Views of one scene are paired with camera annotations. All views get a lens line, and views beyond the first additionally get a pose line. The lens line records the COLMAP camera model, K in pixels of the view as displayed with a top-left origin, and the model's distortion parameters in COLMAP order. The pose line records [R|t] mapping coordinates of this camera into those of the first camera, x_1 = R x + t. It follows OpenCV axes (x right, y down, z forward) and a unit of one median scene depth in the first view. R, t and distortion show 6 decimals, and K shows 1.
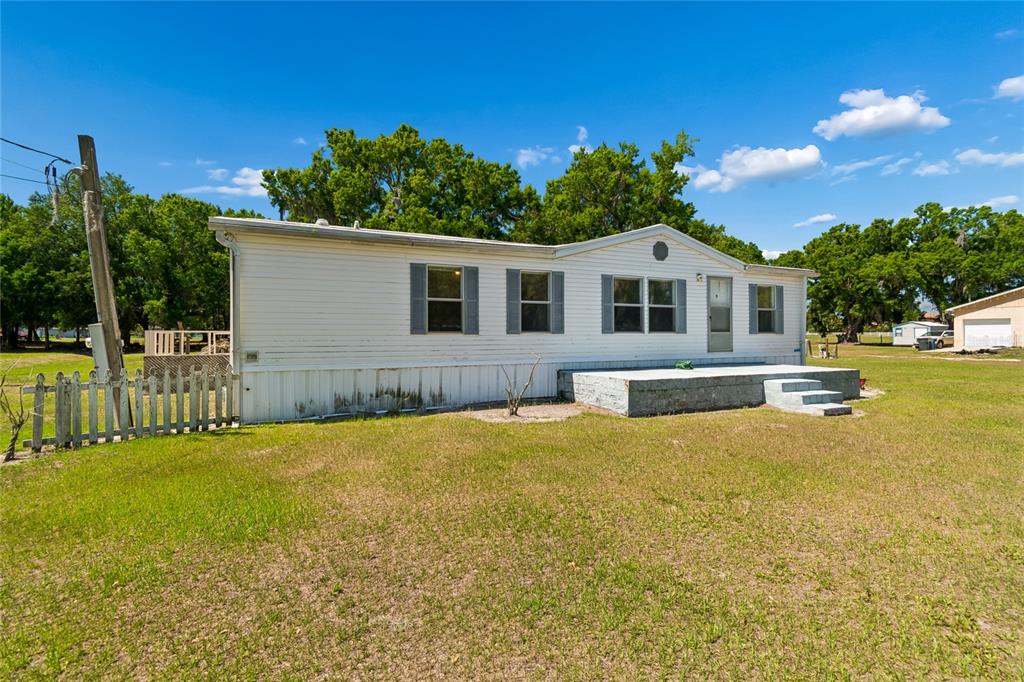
lens RADIAL K [[460.3, 0, 509.8], [0, 460.3, 331.9], [0, 0, 1]] dist [0.001974, 0.000129]
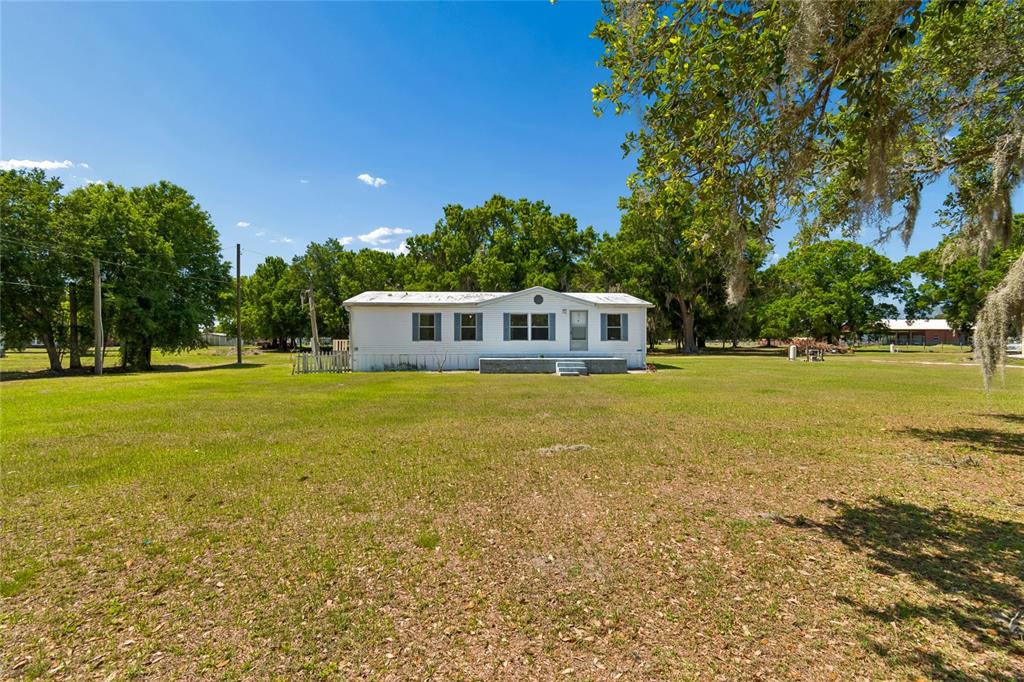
lens RADIAL K [[451.2, 0, 509.4], [0, 451.2, 334.0], [0, 0, 1]] dist [0.005145, 0.000334]
pose [[0.938199, -0.006666, -0.346033, 0.845638], [0.002224, 0.999910, -0.013231, 0.000036], [0.346090, 0.011644, 0.938129, -0.844244]]
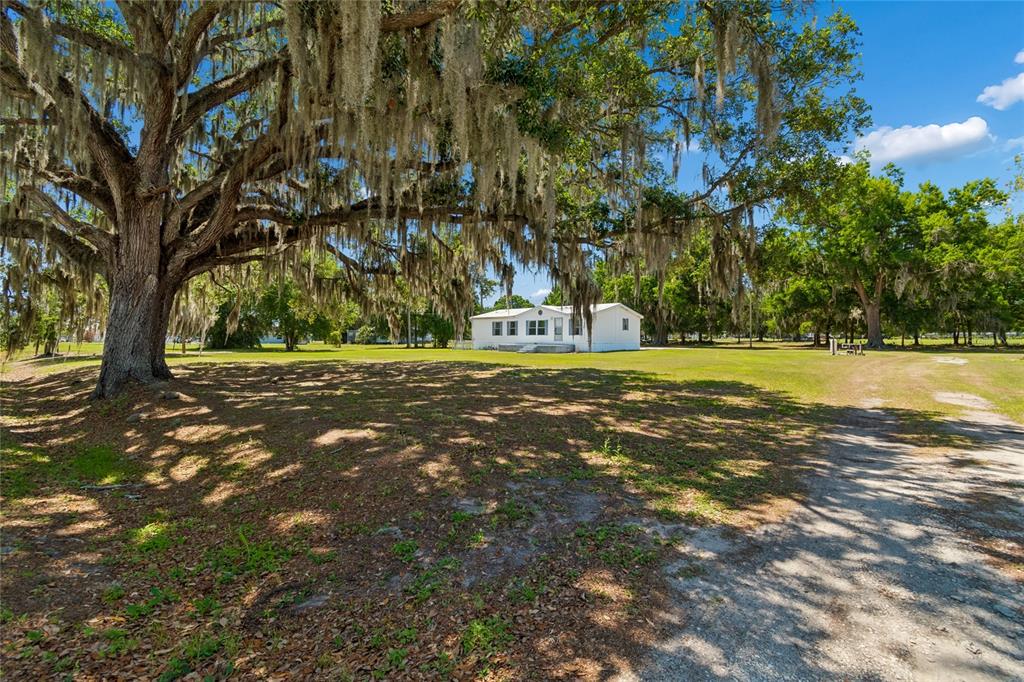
lens RADIAL K [[457.3, 0, 510.3], [0, 457.3, 330.6], [0, 0, 1]] dist [0.003039, 0.000101]
pose [[0.383712, -0.012279, -0.923371, 3.395884], [0.005763, 0.999924, -0.010902, 0.003987], [0.923435, -0.001138, 0.383754, -0.574674]]
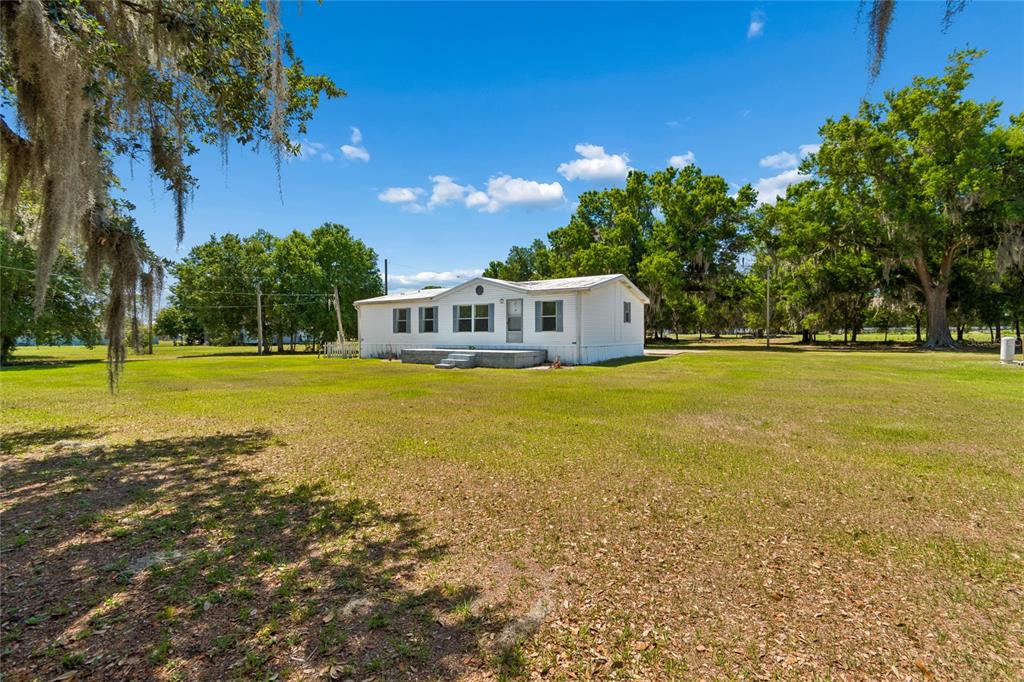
lens RADIAL K [[457.3, 0, 510.3], [0, 457.3, 330.6], [0, 0, 1]] dist [0.003039, 0.000101]
pose [[0.529841, -0.008801, -0.848051, 1.957701], [0.010421, 0.999938, -0.003867, 0.005428], [0.848033, -0.006789, 0.529900, 0.069092]]
